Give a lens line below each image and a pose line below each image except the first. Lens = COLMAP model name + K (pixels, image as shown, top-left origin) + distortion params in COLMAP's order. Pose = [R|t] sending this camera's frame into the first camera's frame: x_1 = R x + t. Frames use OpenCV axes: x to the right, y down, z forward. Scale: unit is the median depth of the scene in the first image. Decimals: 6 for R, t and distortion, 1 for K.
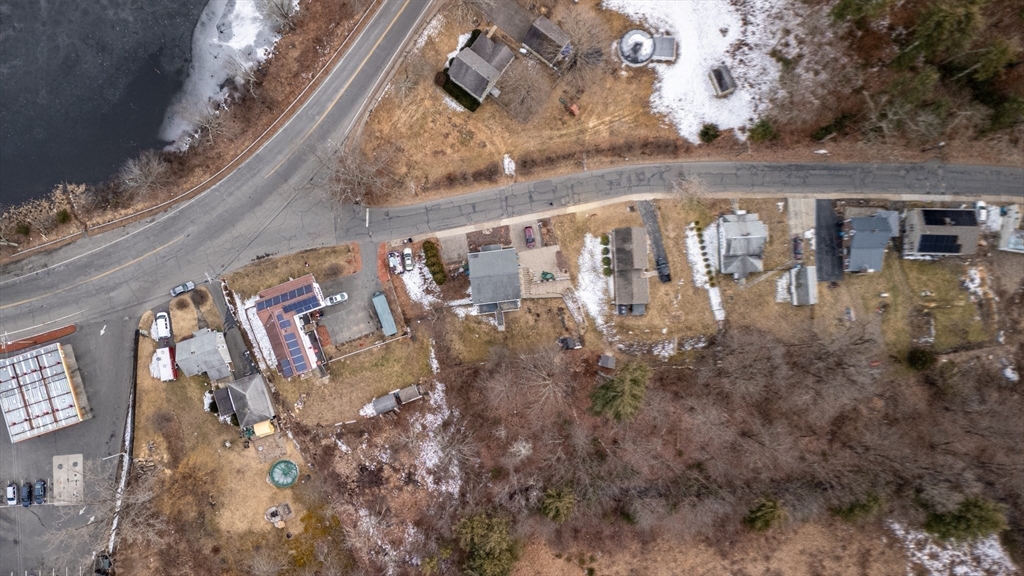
lens RADIAL K [[763.9, 0, 512.0], [0, 763.9, 288.0], [0, 0, 1]] dist [0.004630, -0.003786]
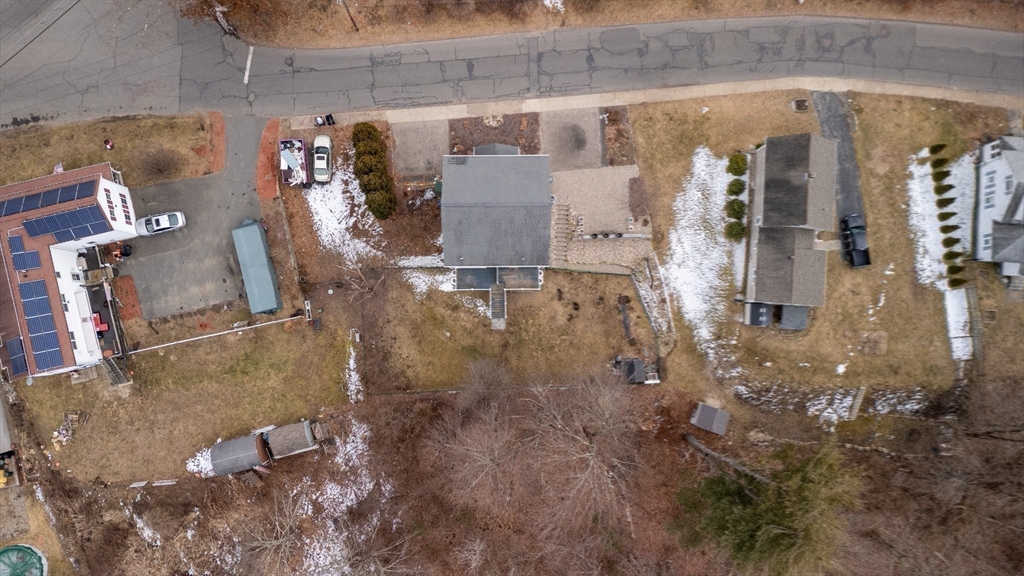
lens RADIAL K [[763.9, 0, 512.0], [0, 763.9, 288.0], [0, 0, 1]] dist [0.004630, -0.003786]
pose [[0.993550, 0.113365, -0.002797, -0.007100], [-0.113370, 0.993551, -0.001821, 0.029983], [0.002573, 0.002126, 0.999994, 0.520591]]
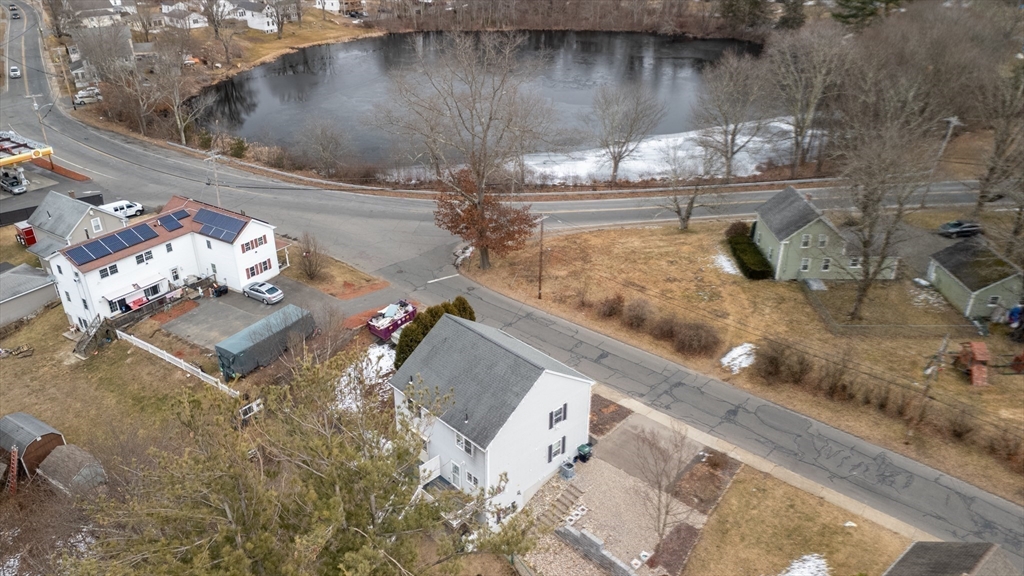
lens RADIAL K [[763.9, 0, 512.0], [0, 763.9, 288.0], [0, 0, 1]] dist [0.004630, -0.003786]
pose [[0.607245, 0.350894, -0.712830, 0.199640], [-0.793747, 0.307355, -0.524880, 0.137891], [0.034915, 0.884537, 0.465161, 0.774485]]
